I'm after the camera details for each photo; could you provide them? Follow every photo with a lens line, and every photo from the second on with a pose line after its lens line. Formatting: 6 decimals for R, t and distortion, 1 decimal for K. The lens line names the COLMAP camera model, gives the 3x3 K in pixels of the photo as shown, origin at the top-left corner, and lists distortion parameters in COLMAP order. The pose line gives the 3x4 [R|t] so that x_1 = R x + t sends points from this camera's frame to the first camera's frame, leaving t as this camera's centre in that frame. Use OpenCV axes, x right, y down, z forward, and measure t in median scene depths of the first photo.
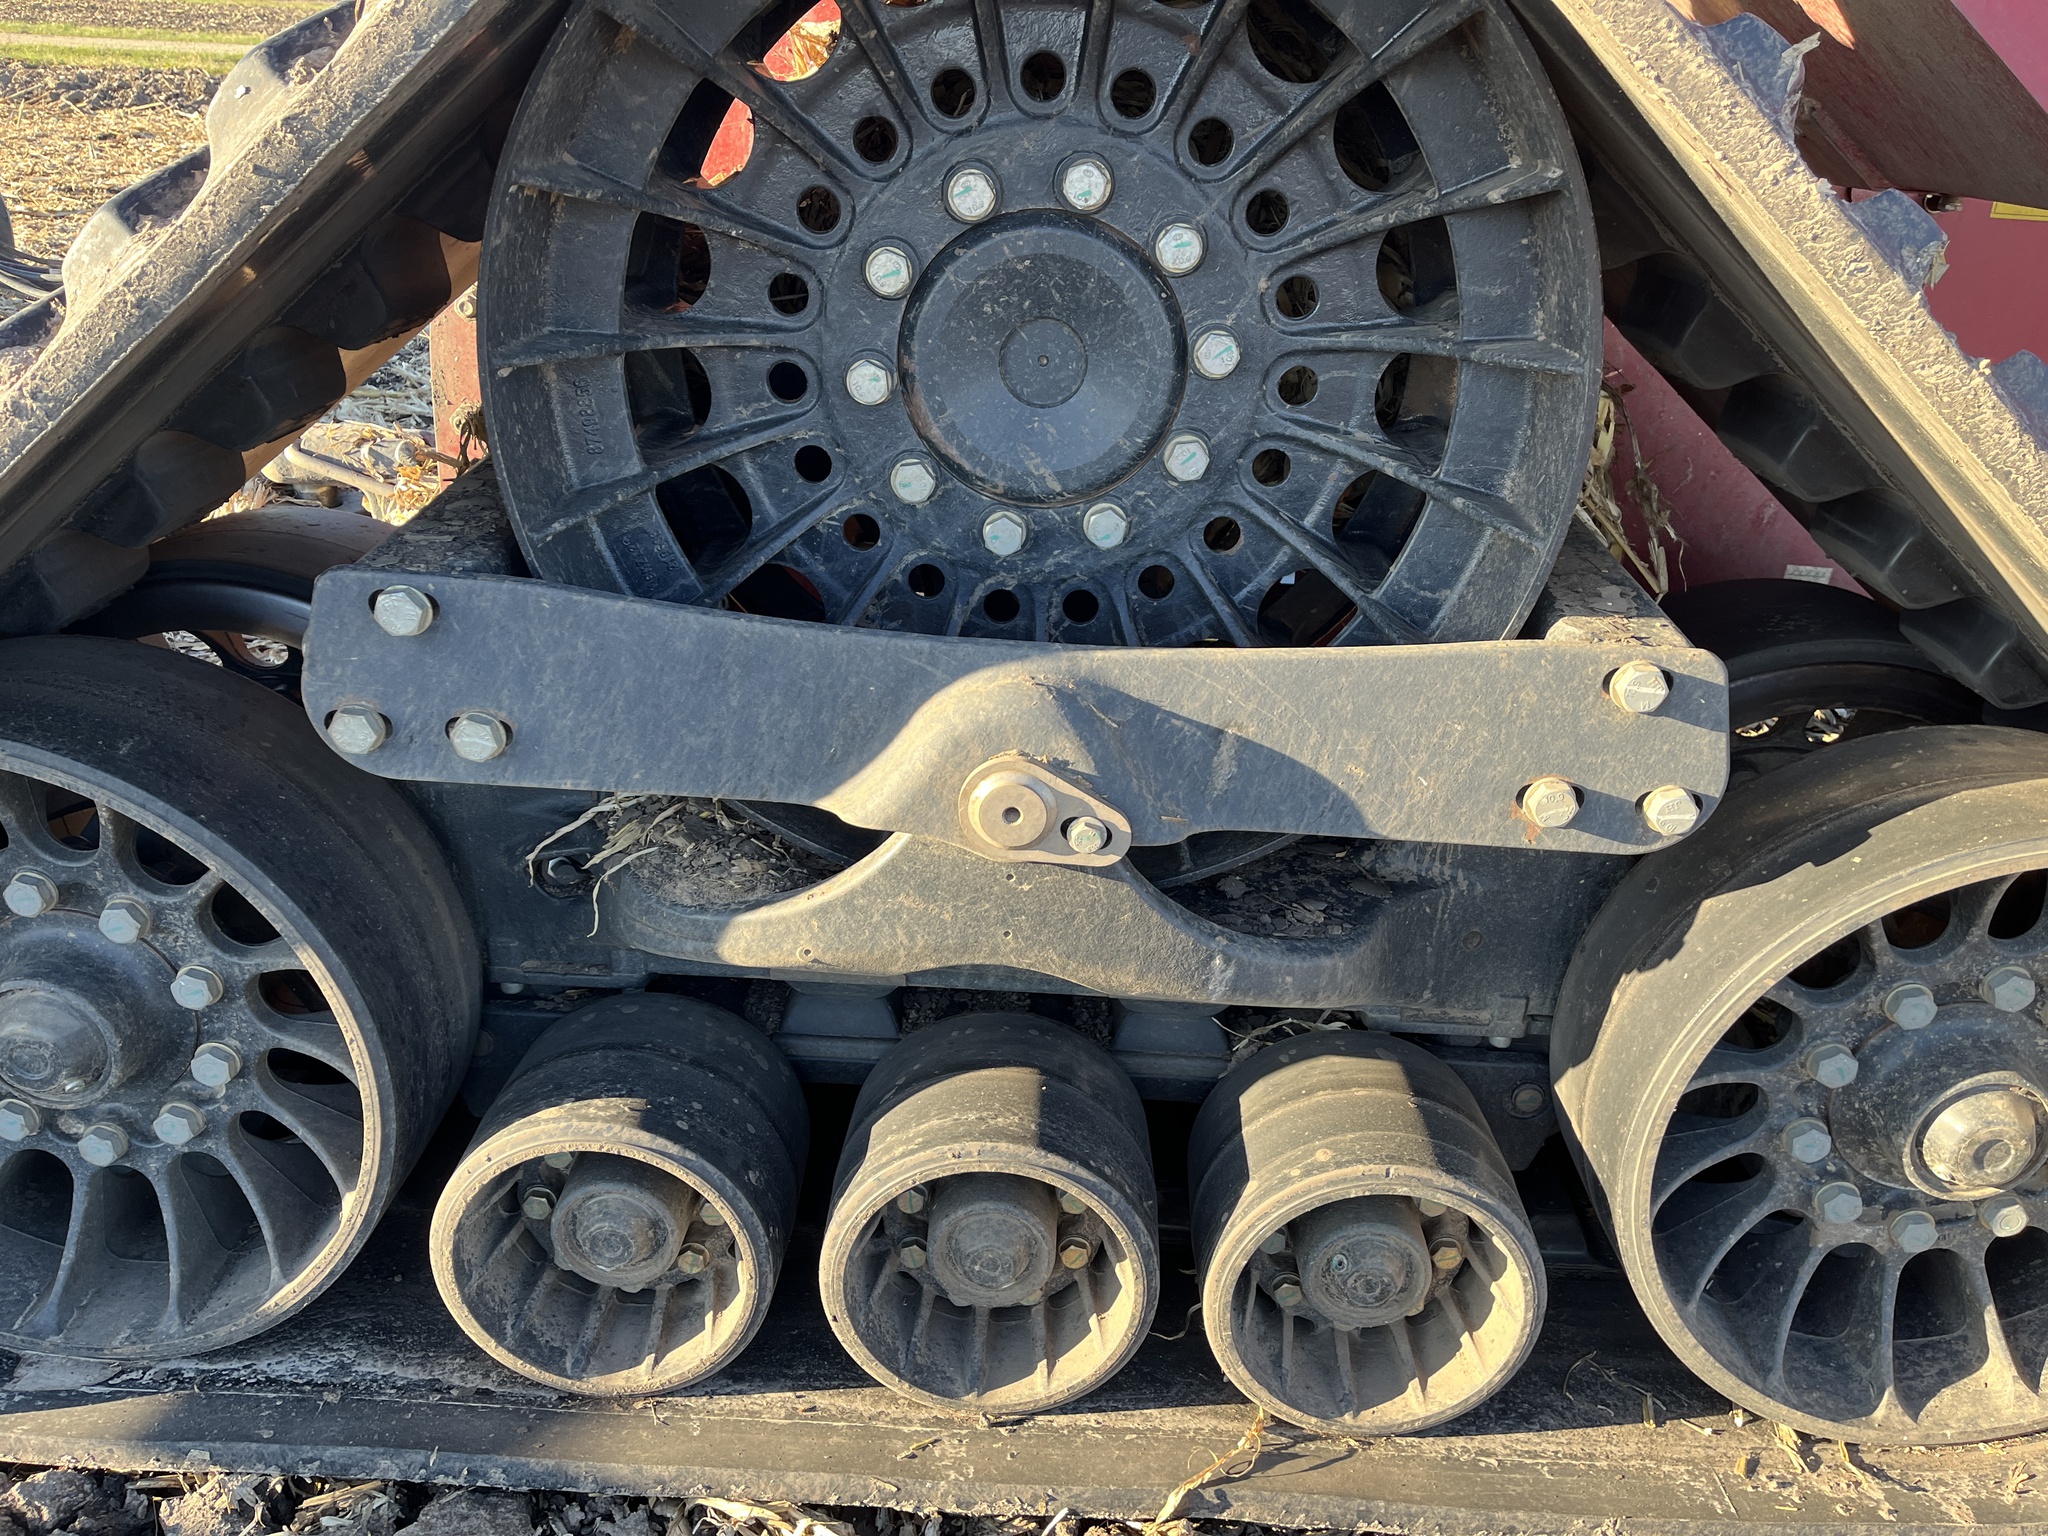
lens RADIAL K [[1528.1, 0, 1039.1], [0, 1528.1, 764.6], [0, 0, 1]] dist [0.052954, -0.069258]
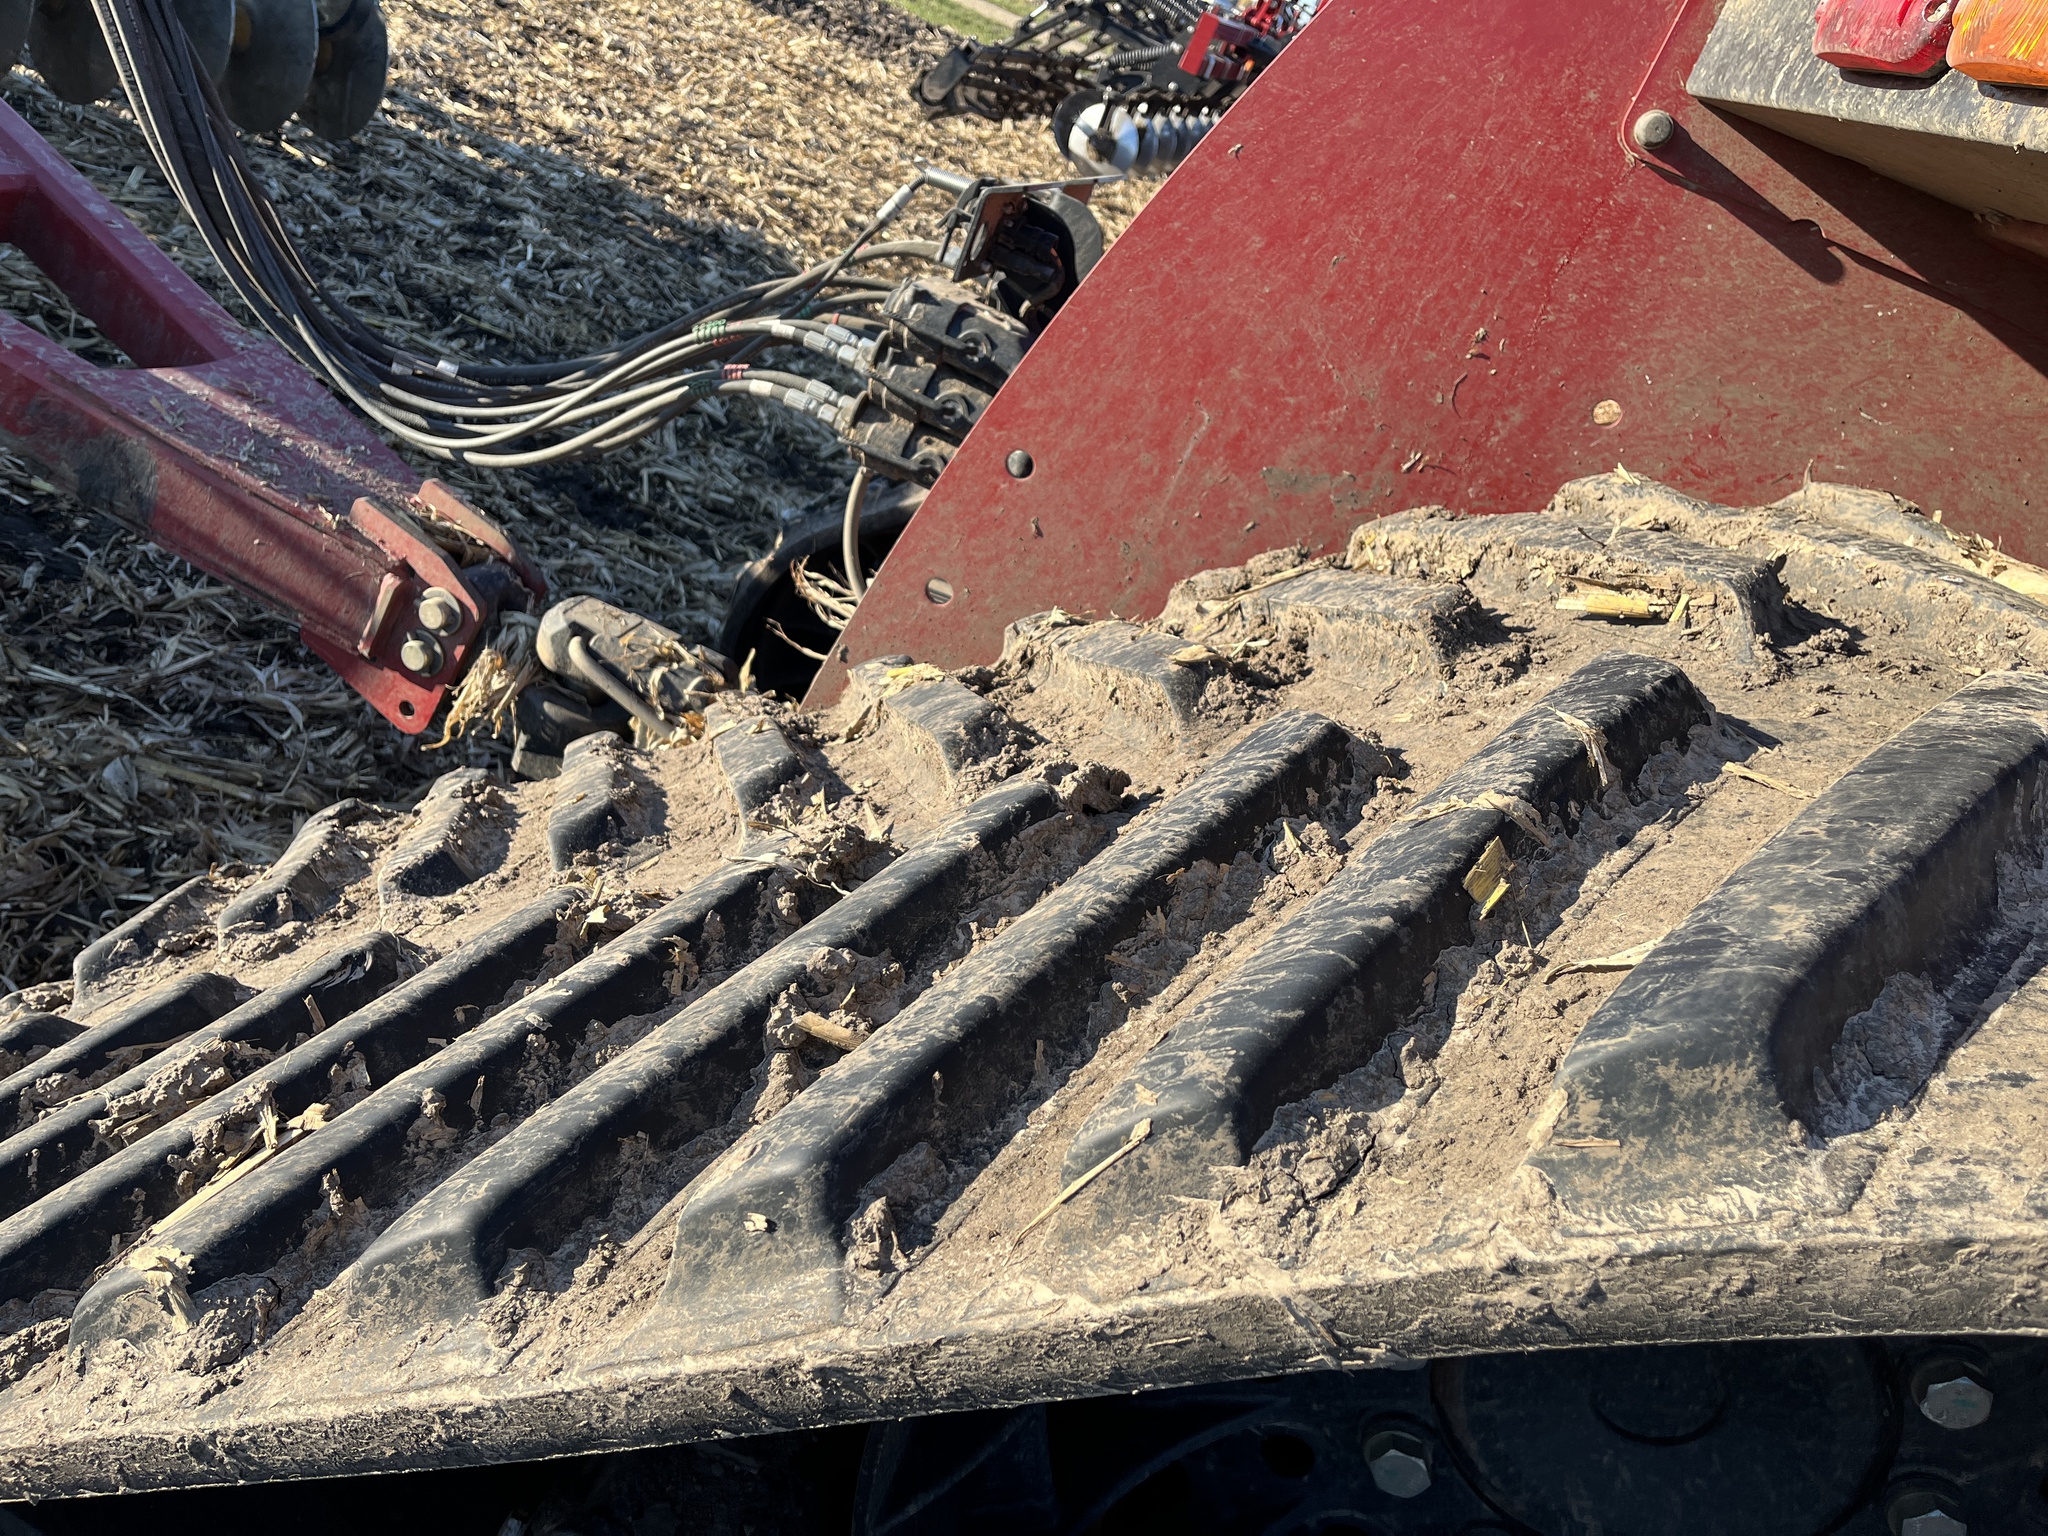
lens RADIAL K [[1583.5, 0, 1023.4], [0, 1583.5, 758.9], [0, 0, 1]] dist [0.048423, -0.034452]
pose [[0.922554, 0.377772, -0.078625, -0.441614], [-0.378487, 0.925586, 0.006176, -0.618245], [0.075107, 0.024060, 0.996885, 0.429148]]
